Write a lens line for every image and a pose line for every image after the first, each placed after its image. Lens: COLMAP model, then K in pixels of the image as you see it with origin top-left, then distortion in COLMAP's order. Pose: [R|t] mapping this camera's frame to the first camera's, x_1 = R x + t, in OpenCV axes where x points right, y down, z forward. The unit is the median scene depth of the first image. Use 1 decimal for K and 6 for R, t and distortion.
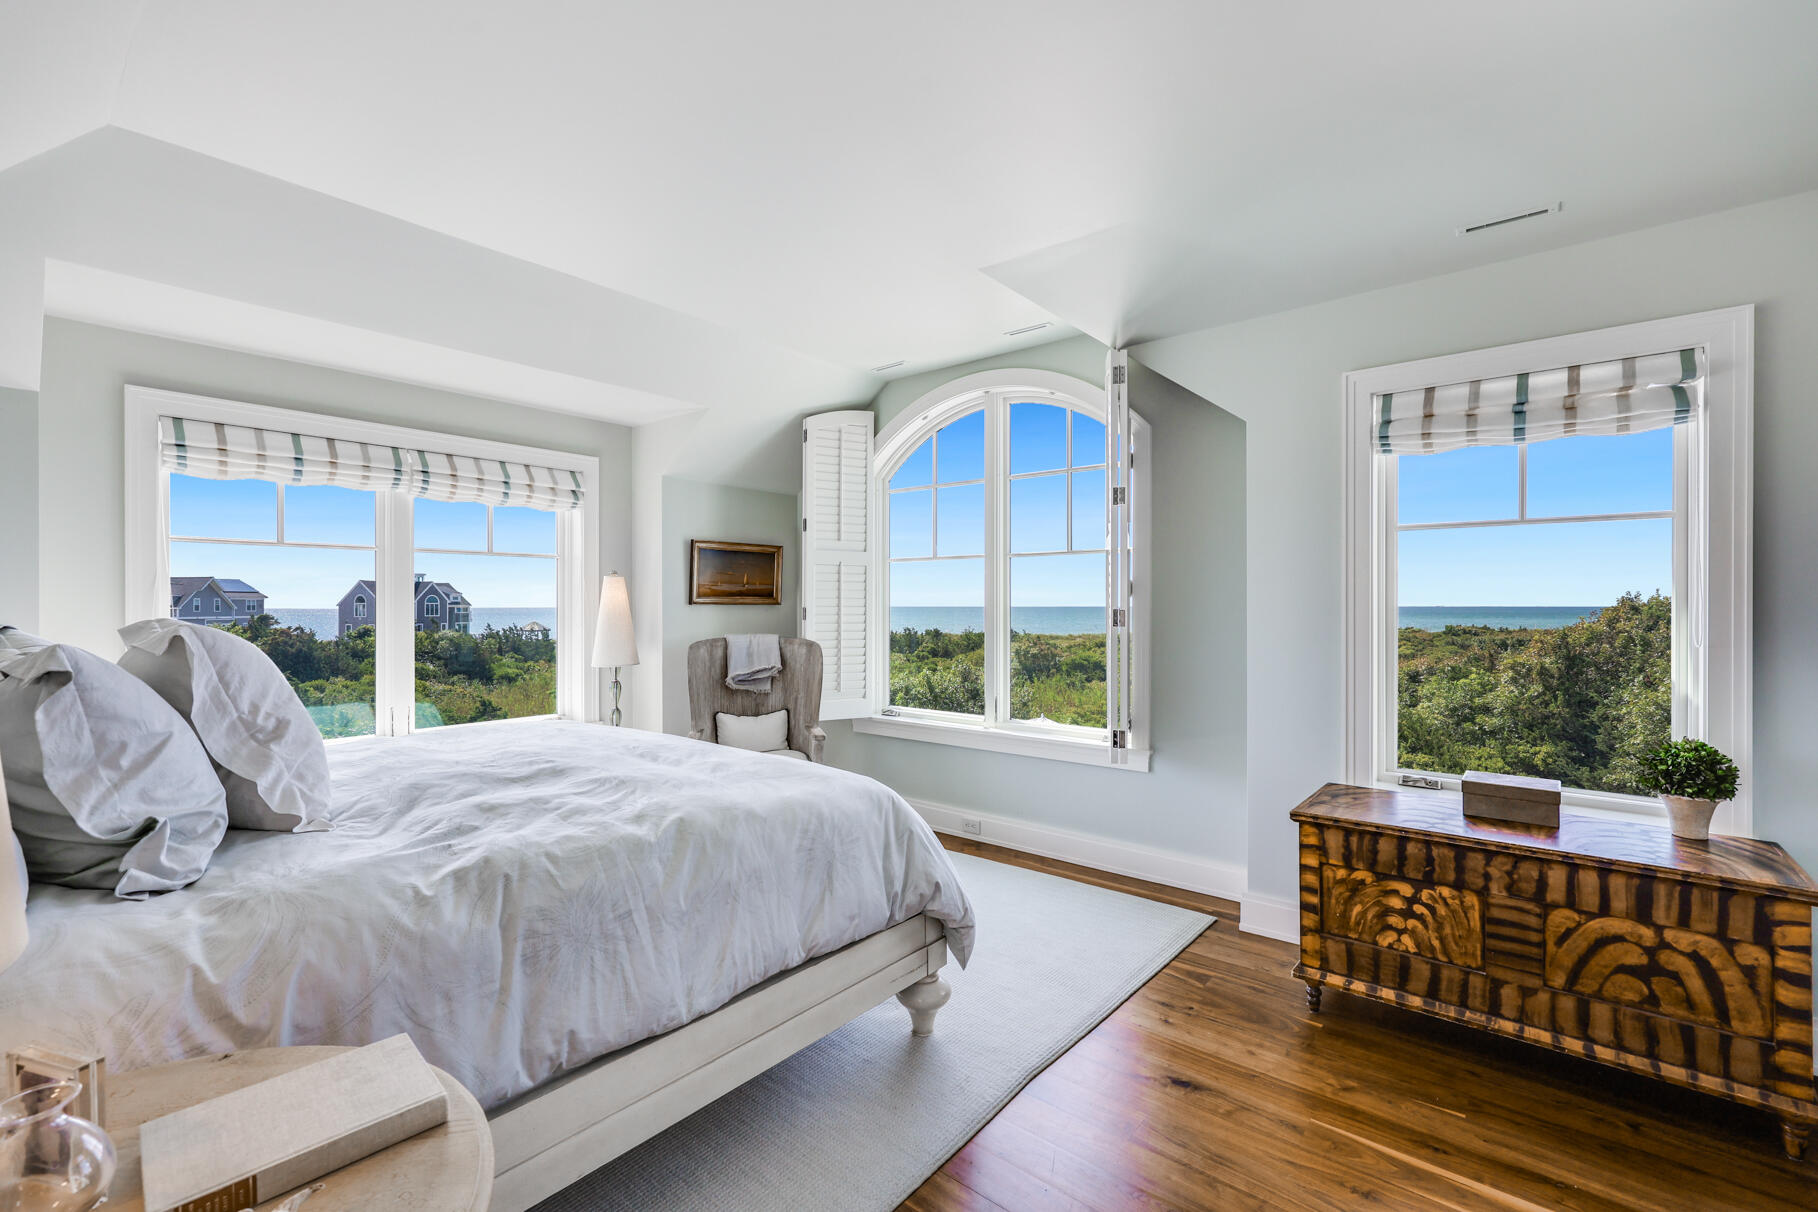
lens RADIAL K [[788.8, 0, 908.4], [0, 788.8, 603.5], [0, 0, 1]] dist [0.001987, 0.000090]
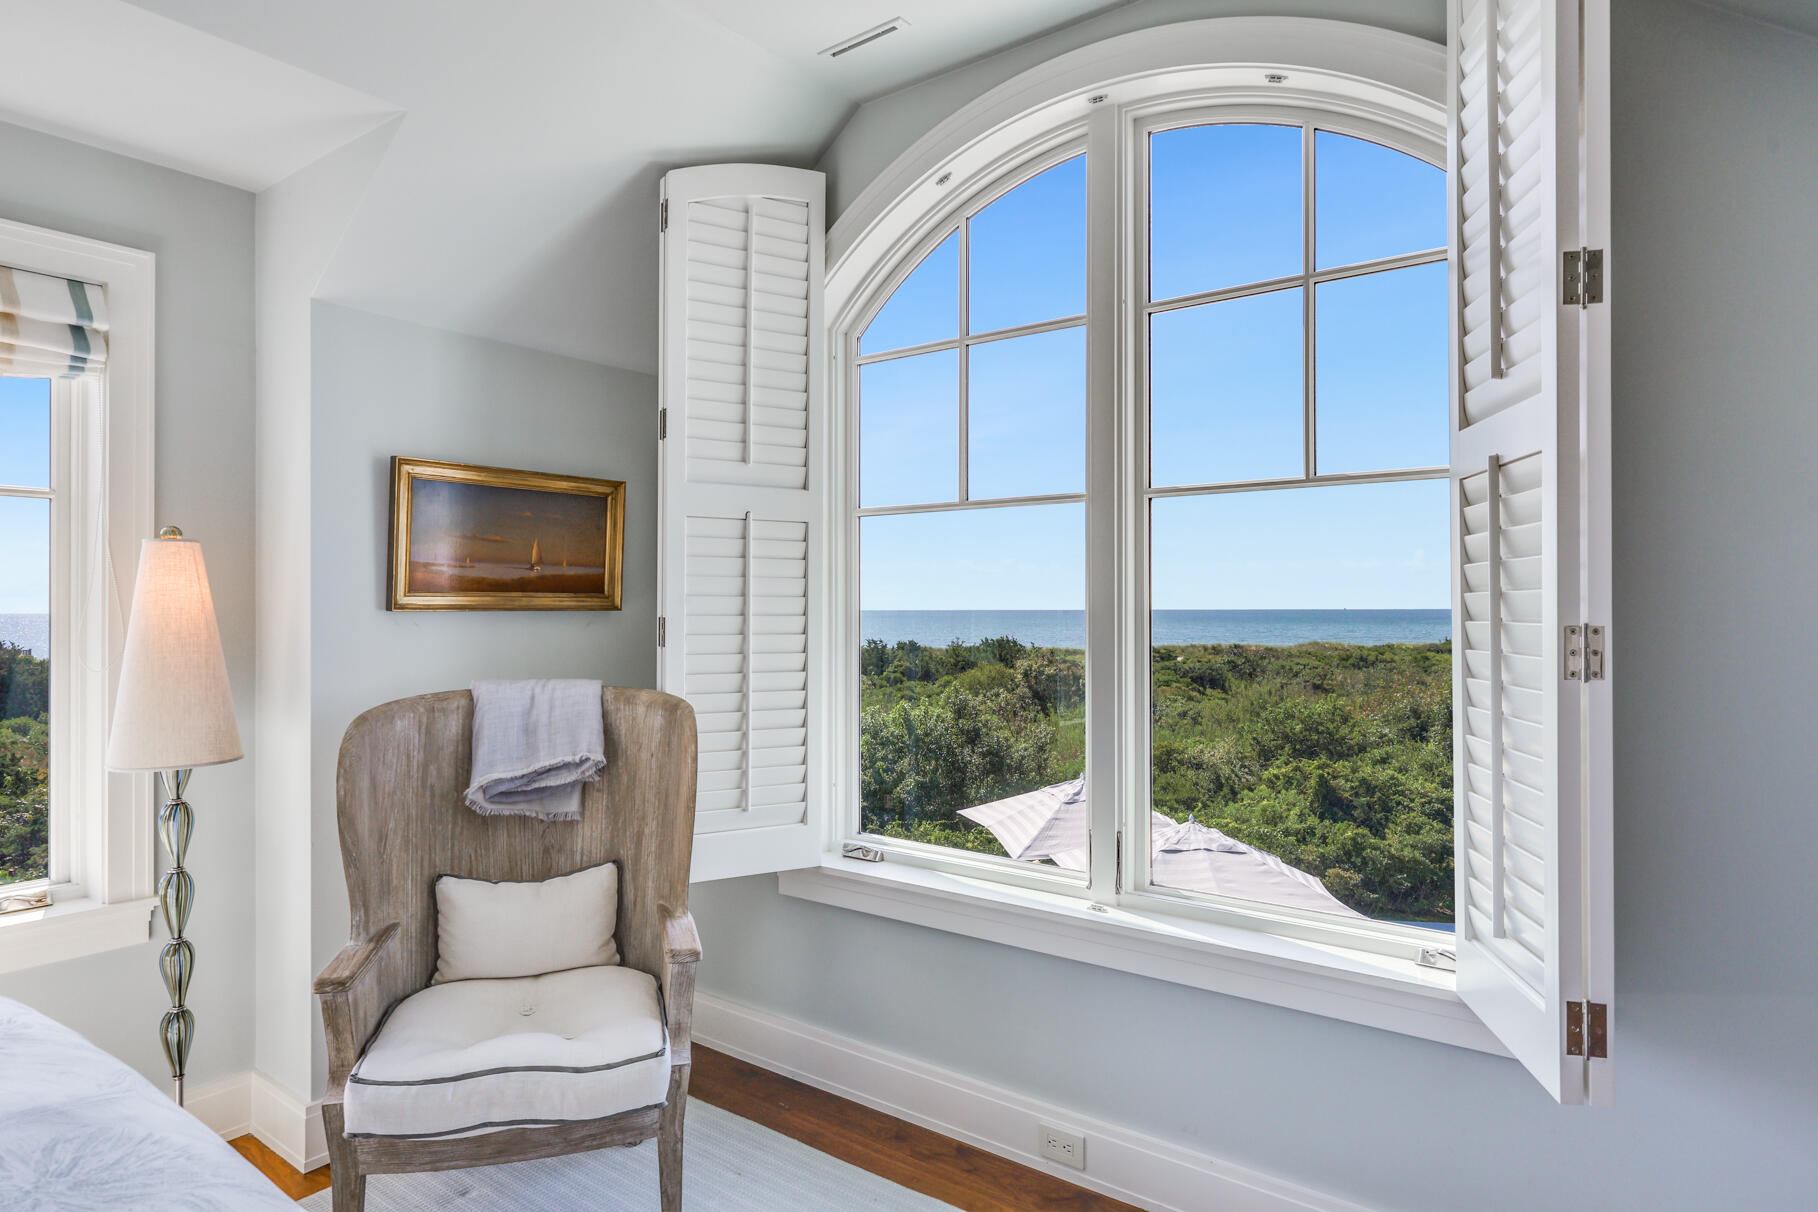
lens RADIAL K [[1058.7, 0, 907.8], [0, 1058.7, 601.4], [0, 0, 1]] dist [-0.003425, 0.000029]
pose [[0.999485, -0.000570, 0.032098, -0.017677], [0.000711, 0.999990, -0.004388, -0.000865], [-0.032095, 0.004409, 0.999475, 0.426088]]
